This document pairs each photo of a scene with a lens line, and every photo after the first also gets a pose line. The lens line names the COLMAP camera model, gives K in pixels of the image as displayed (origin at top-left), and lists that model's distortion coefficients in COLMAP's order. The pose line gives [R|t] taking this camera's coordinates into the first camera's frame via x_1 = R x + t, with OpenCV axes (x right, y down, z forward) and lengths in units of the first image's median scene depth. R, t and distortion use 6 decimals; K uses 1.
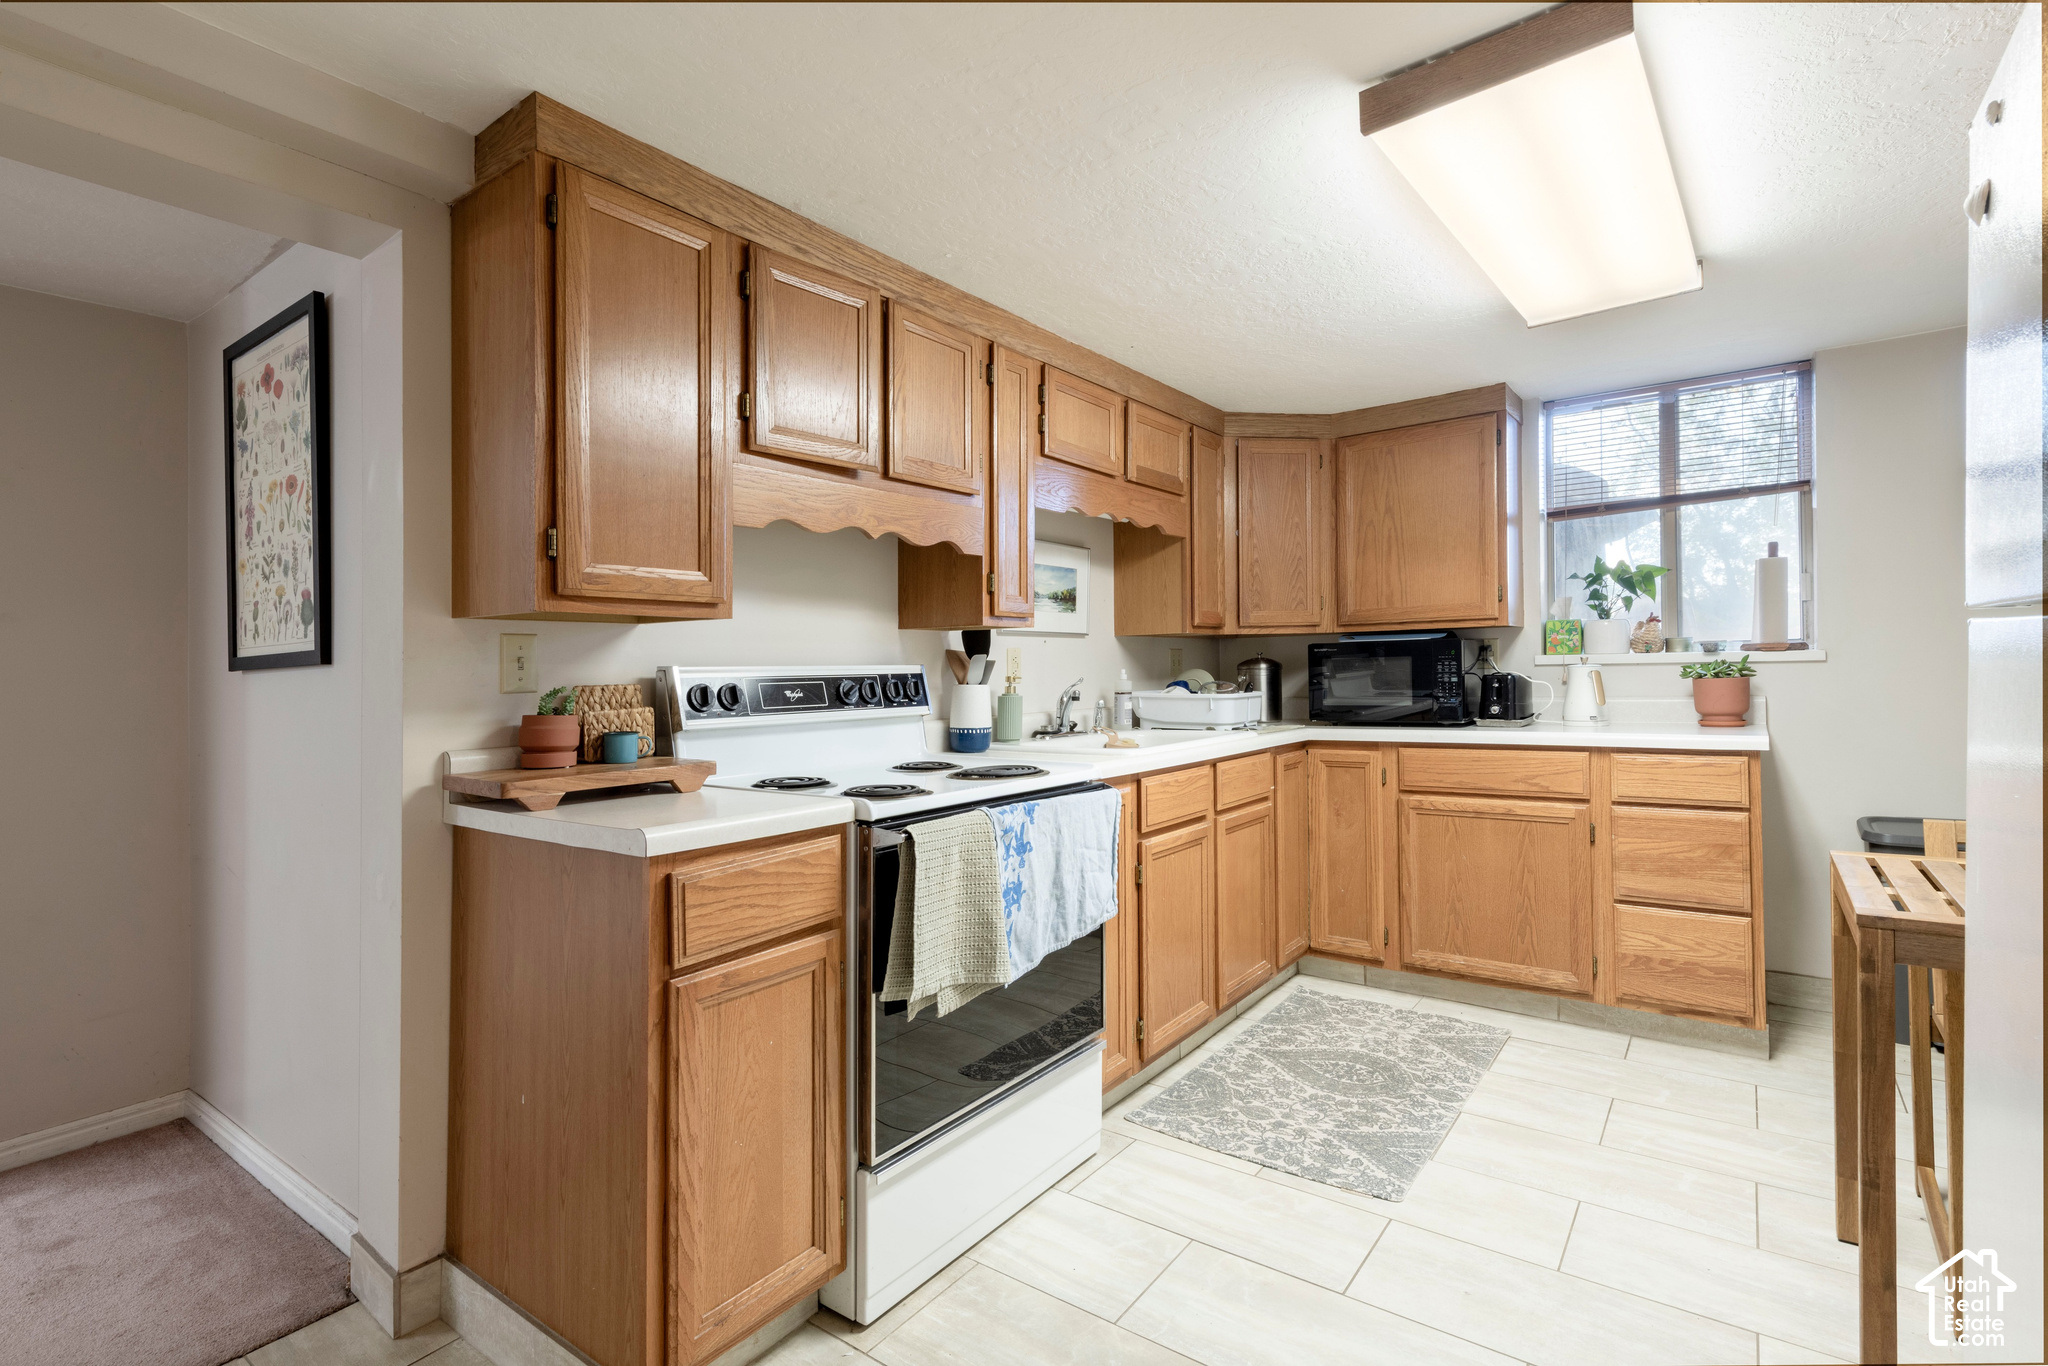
lens RADIAL K [[972.6, 0, 1023.6], [0, 972.6, 675.4], [0, 0, 1]] dist [0.006713, -0.000012]
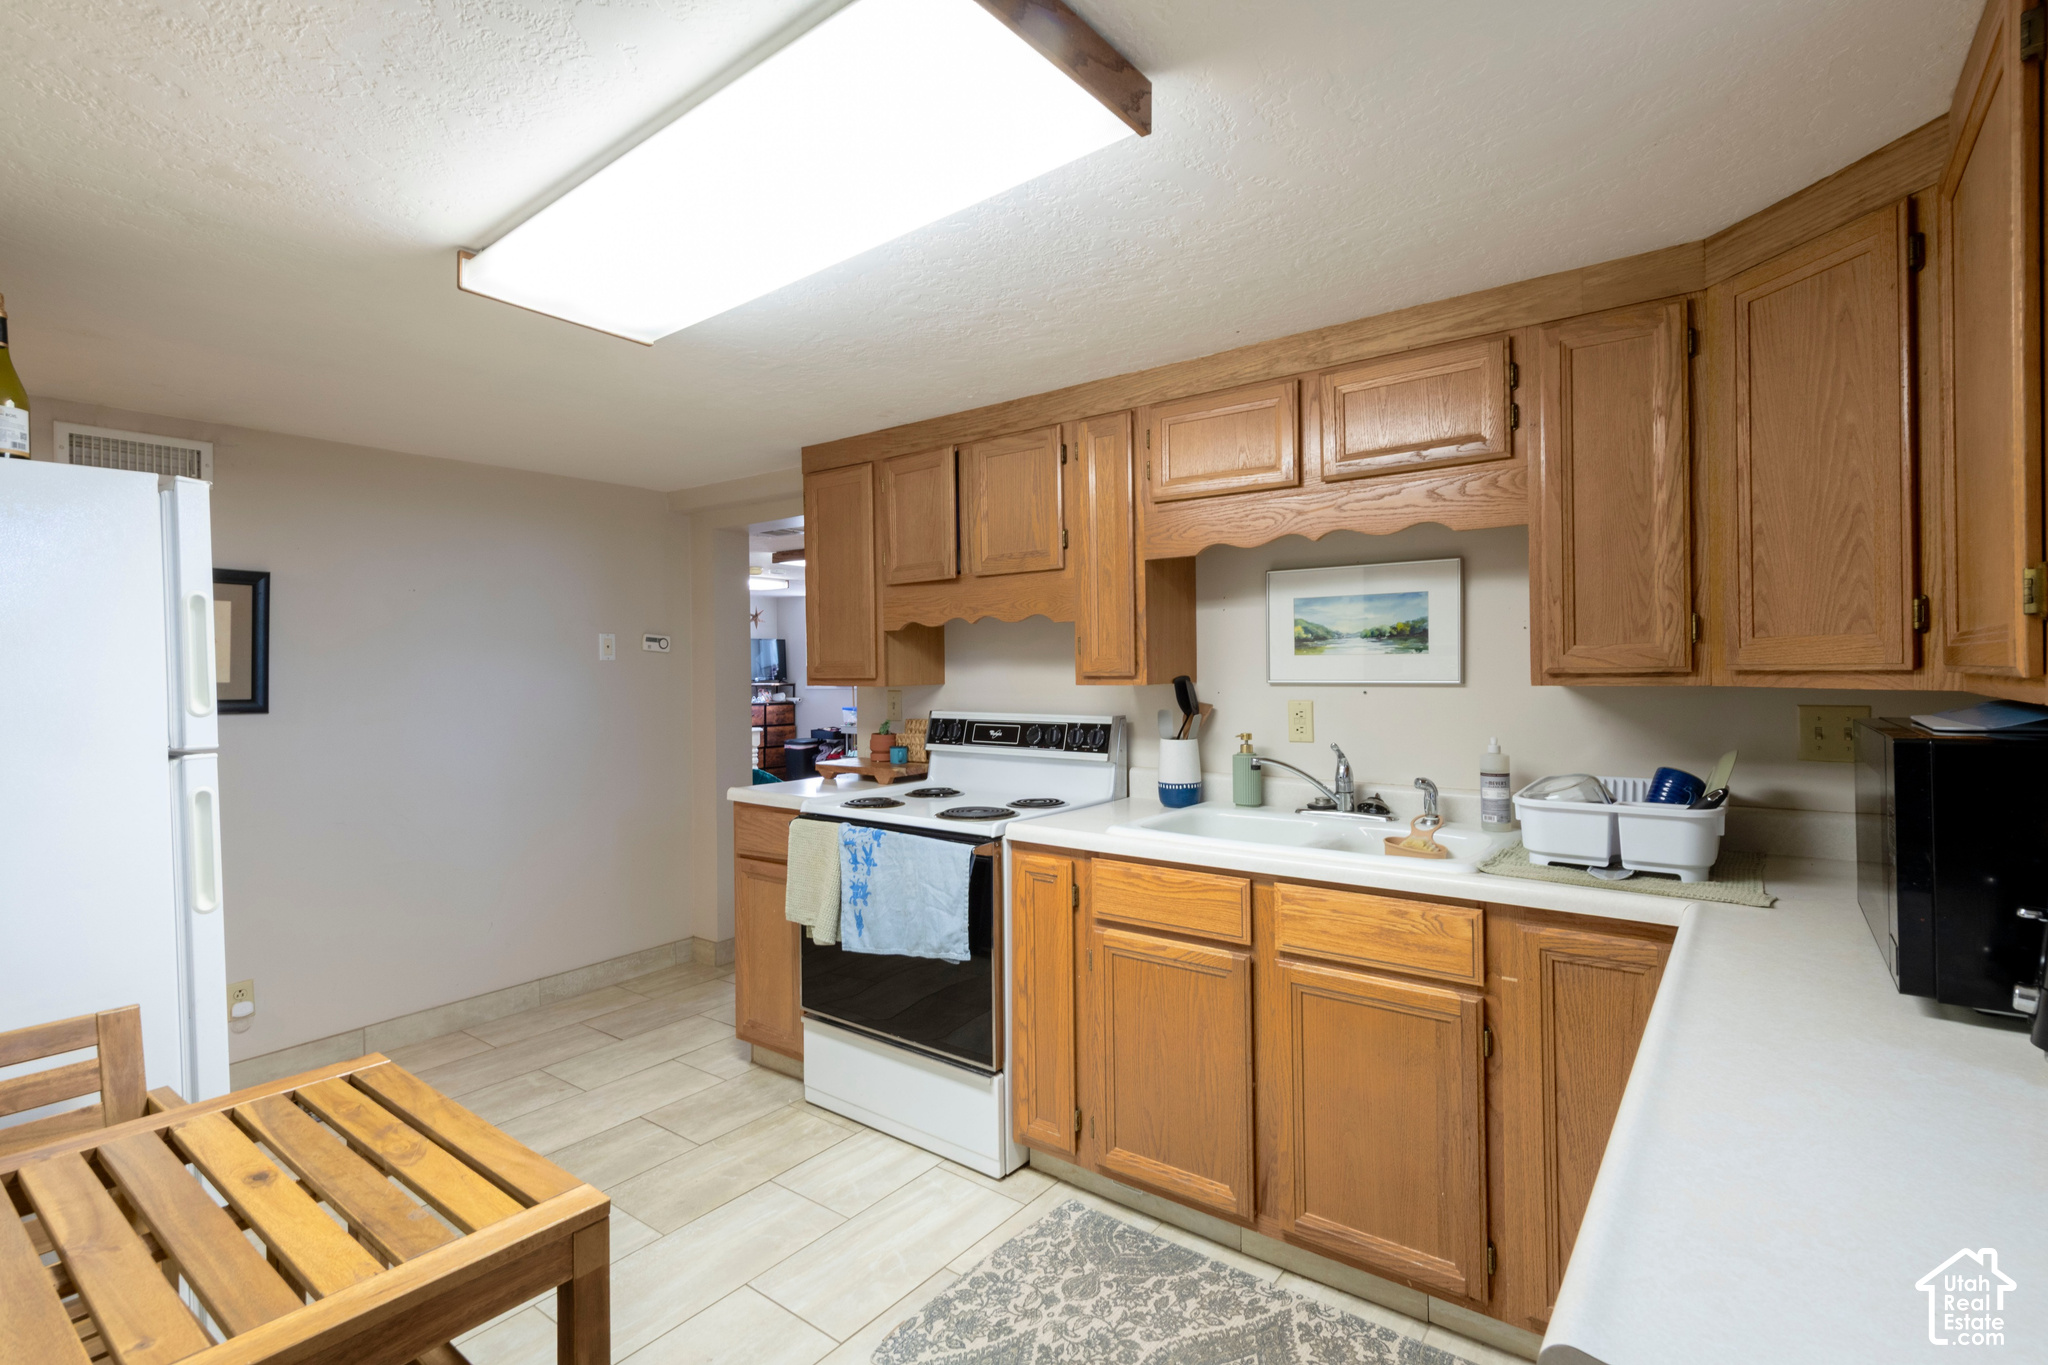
lens RADIAL K [[972.6, 0, 1022.5], [0, 972.6, 669.3], [0, 0, 1]] dist [0.006713, -0.000012]
pose [[-0.019319, 0.022445, -0.999561, 1.049070], [0.006064, 0.999732, 0.022332, -0.094113], [0.999795, -0.005630, -0.019450, 0.962681]]
